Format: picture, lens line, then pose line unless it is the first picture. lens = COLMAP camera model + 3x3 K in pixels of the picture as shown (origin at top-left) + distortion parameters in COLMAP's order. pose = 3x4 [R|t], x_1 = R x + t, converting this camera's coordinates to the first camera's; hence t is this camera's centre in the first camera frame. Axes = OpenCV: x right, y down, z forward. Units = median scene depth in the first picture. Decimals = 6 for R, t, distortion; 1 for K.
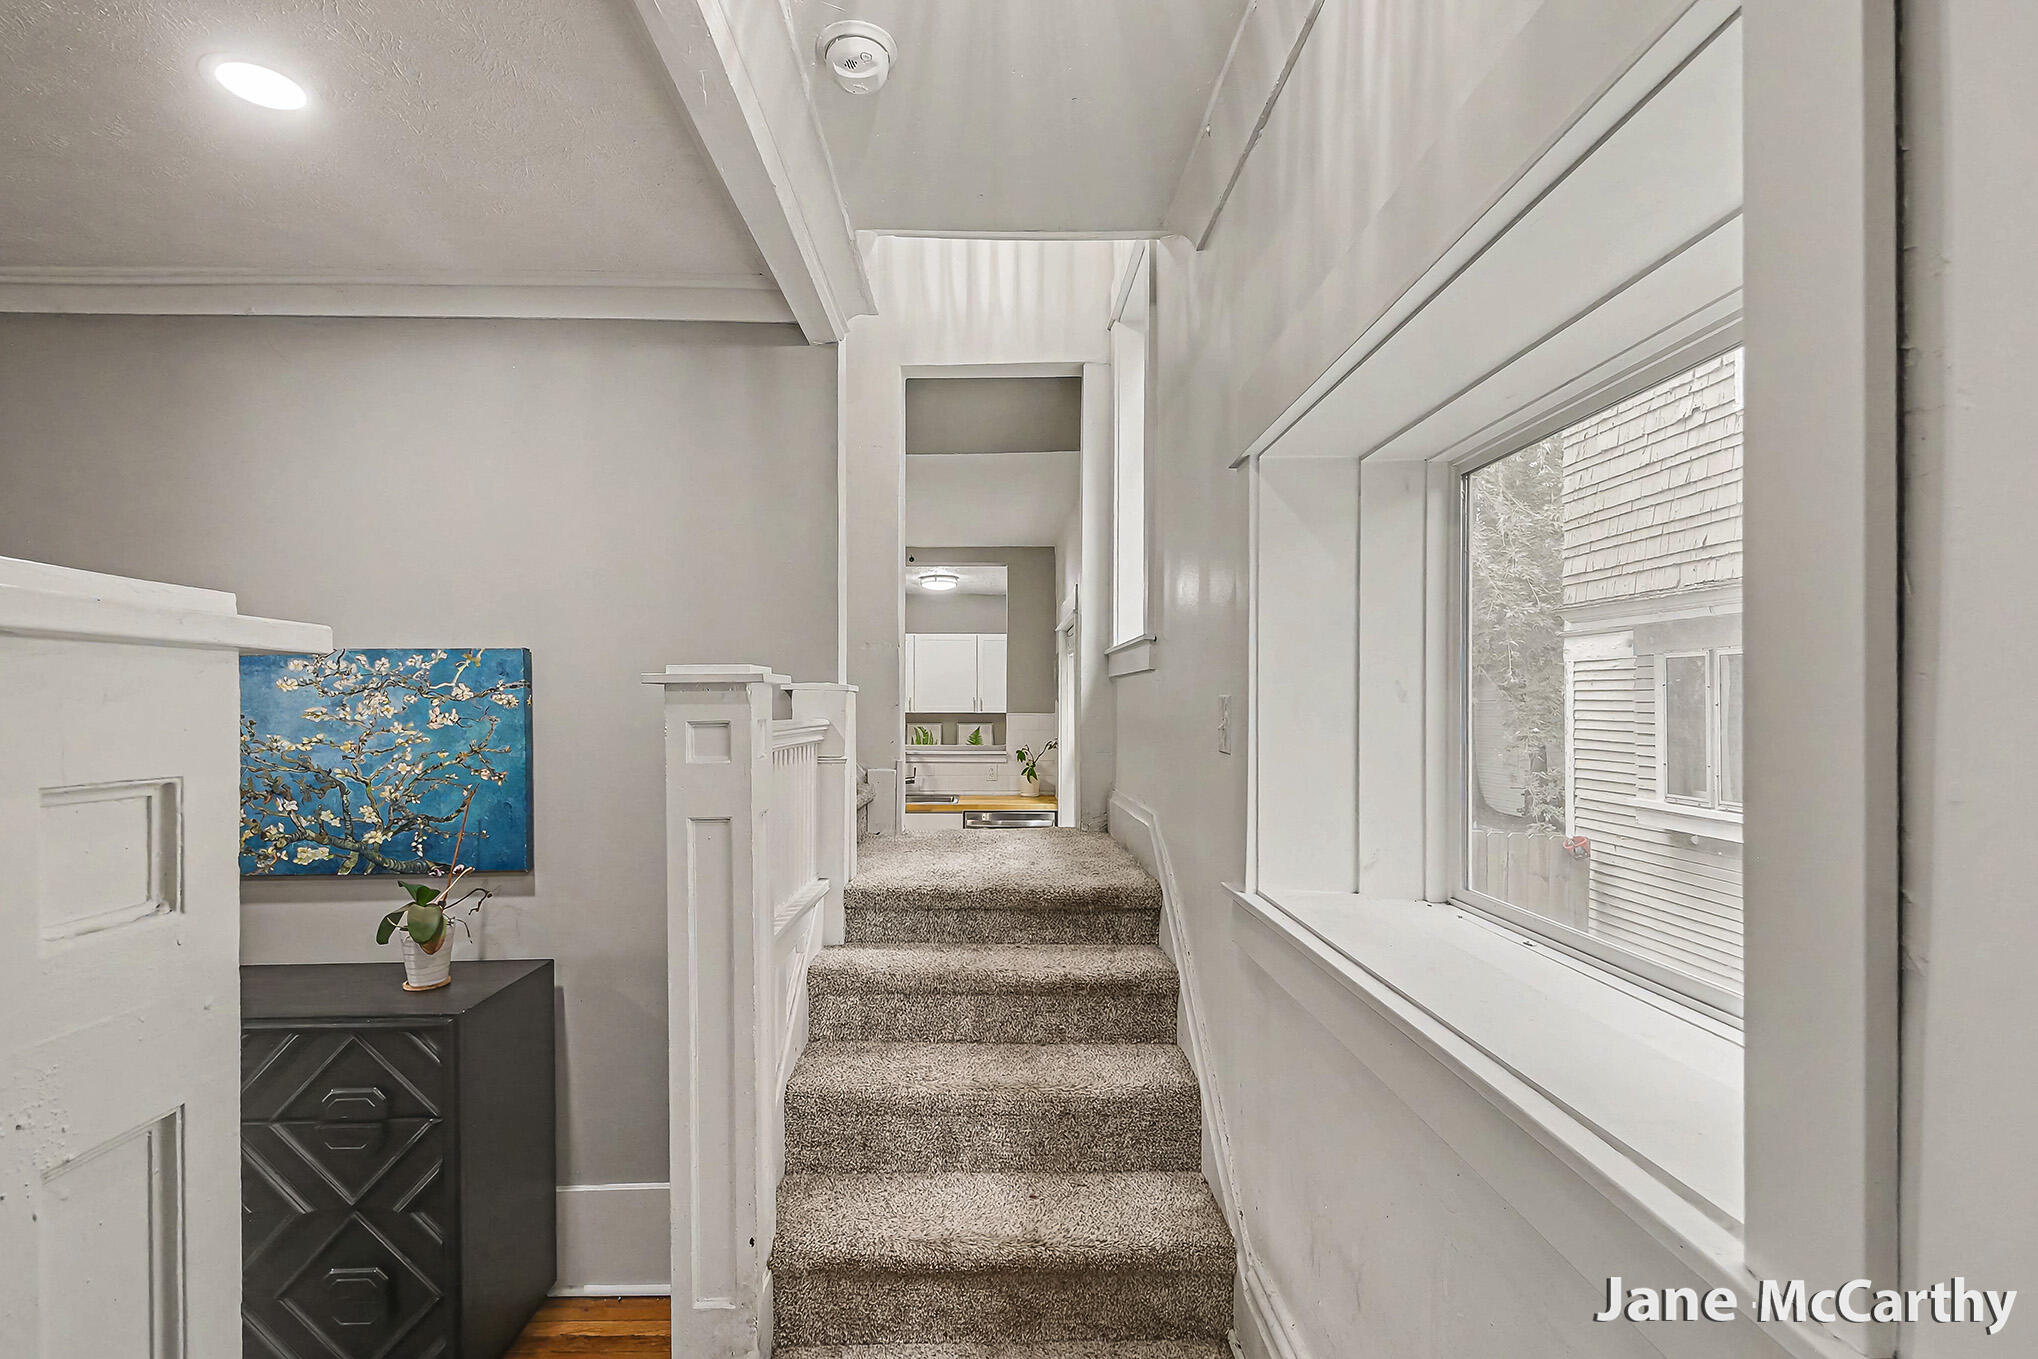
lens RADIAL K [[968.8, 0, 1014.6], [0, 968.8, 700.8], [0, 0, 1]] dist [0.018091, -0.016704]
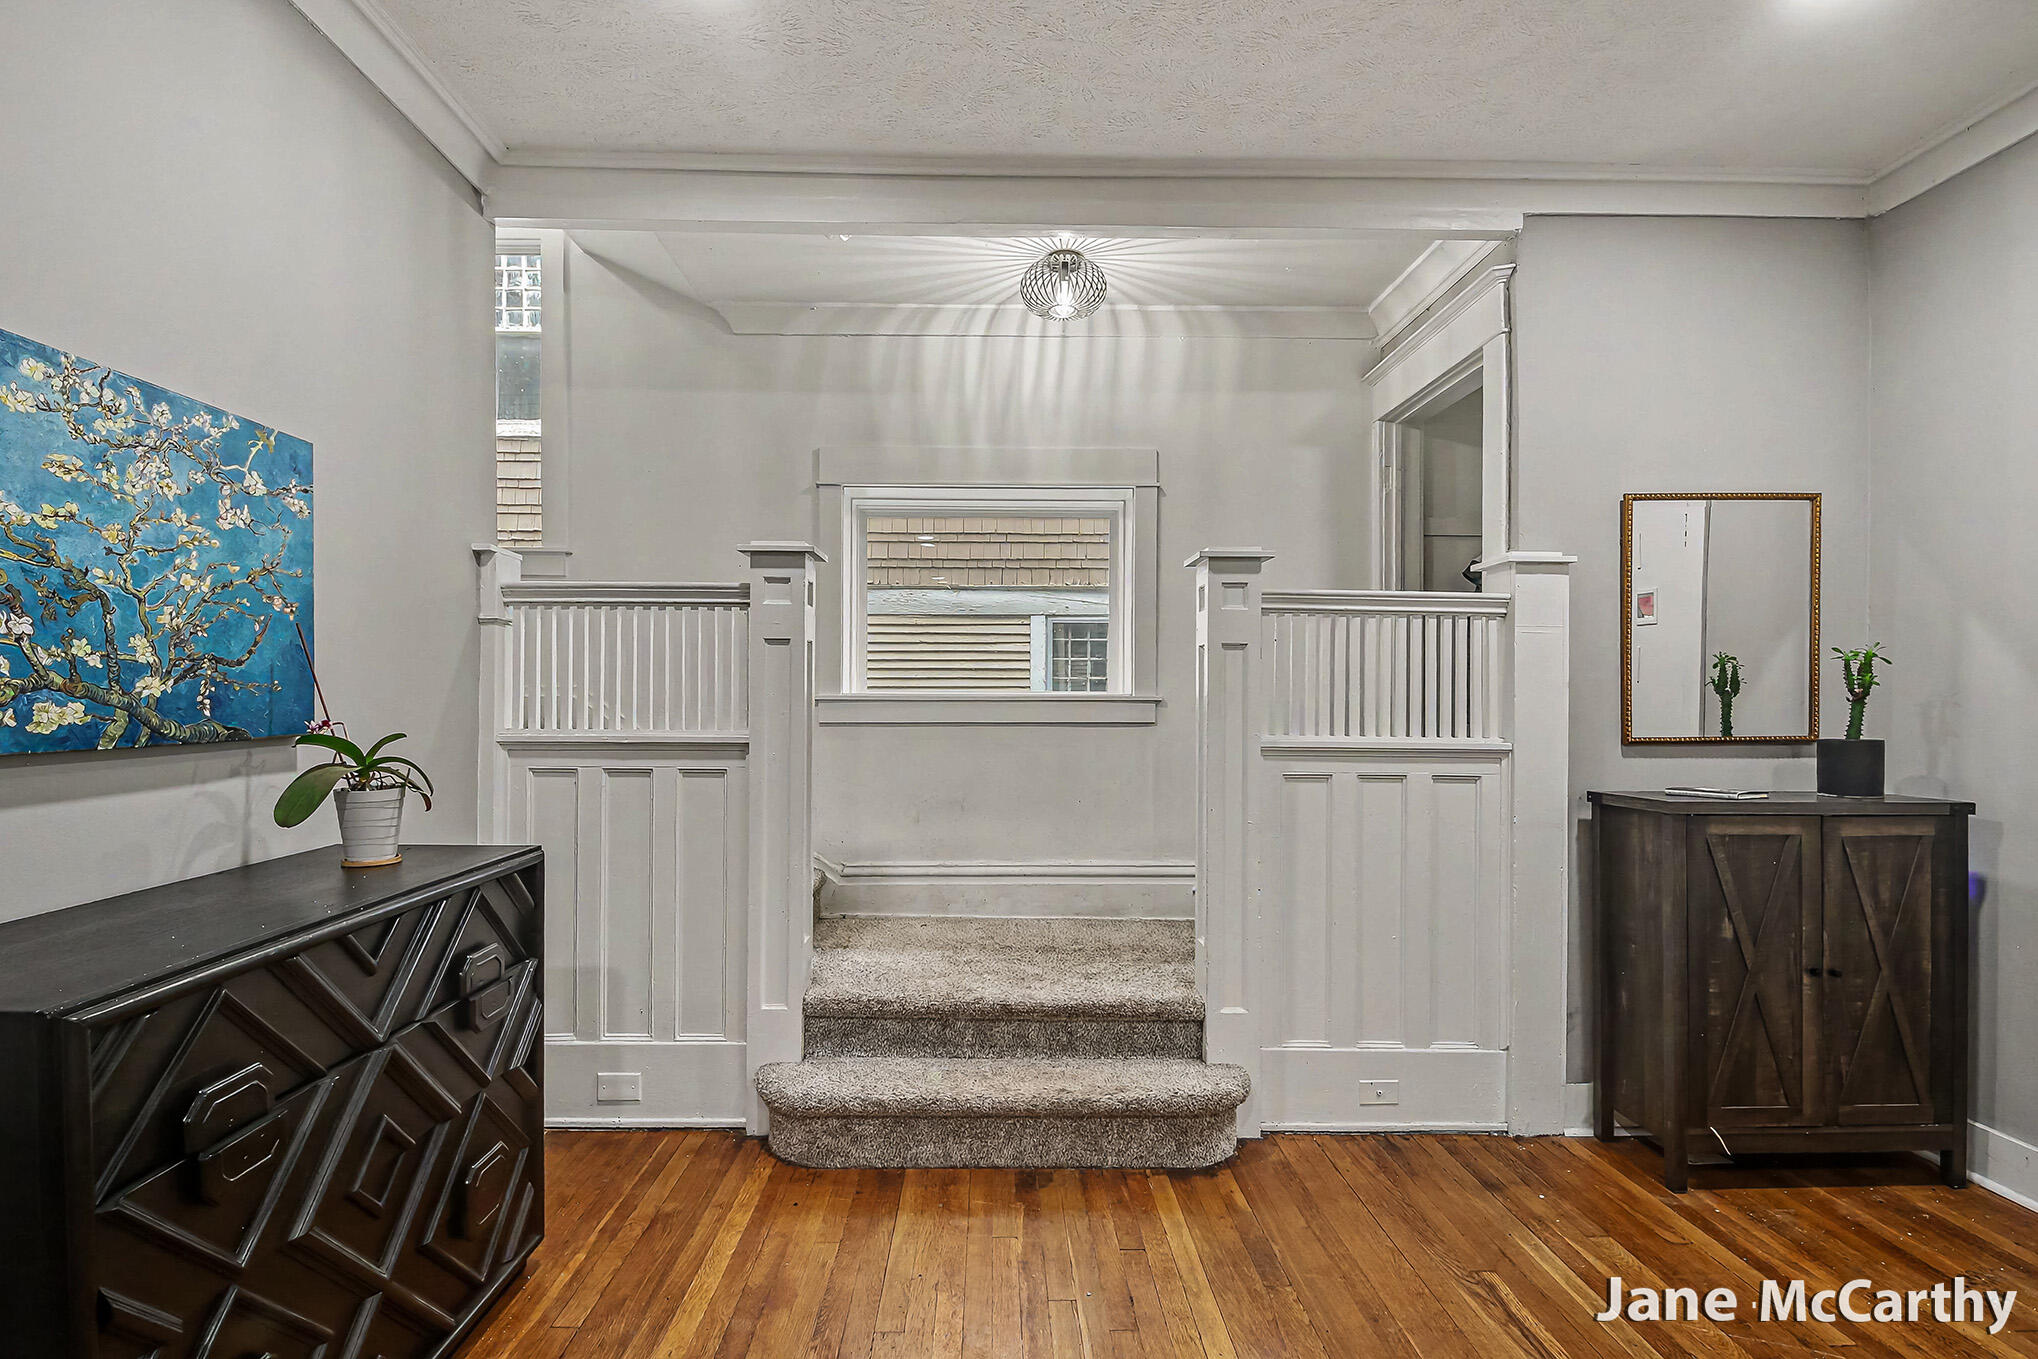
lens RADIAL K [[968.8, 0, 1014.6], [0, 968.8, 700.8], [0, 0, 1]] dist [0.018091, -0.016704]
pose [[0.001609, 0.000562, 0.999999, -1.277554], [-0.015453, 0.999880, -0.000537, 0.140846], [-0.999879, -0.015452, 0.001618, 0.445826]]
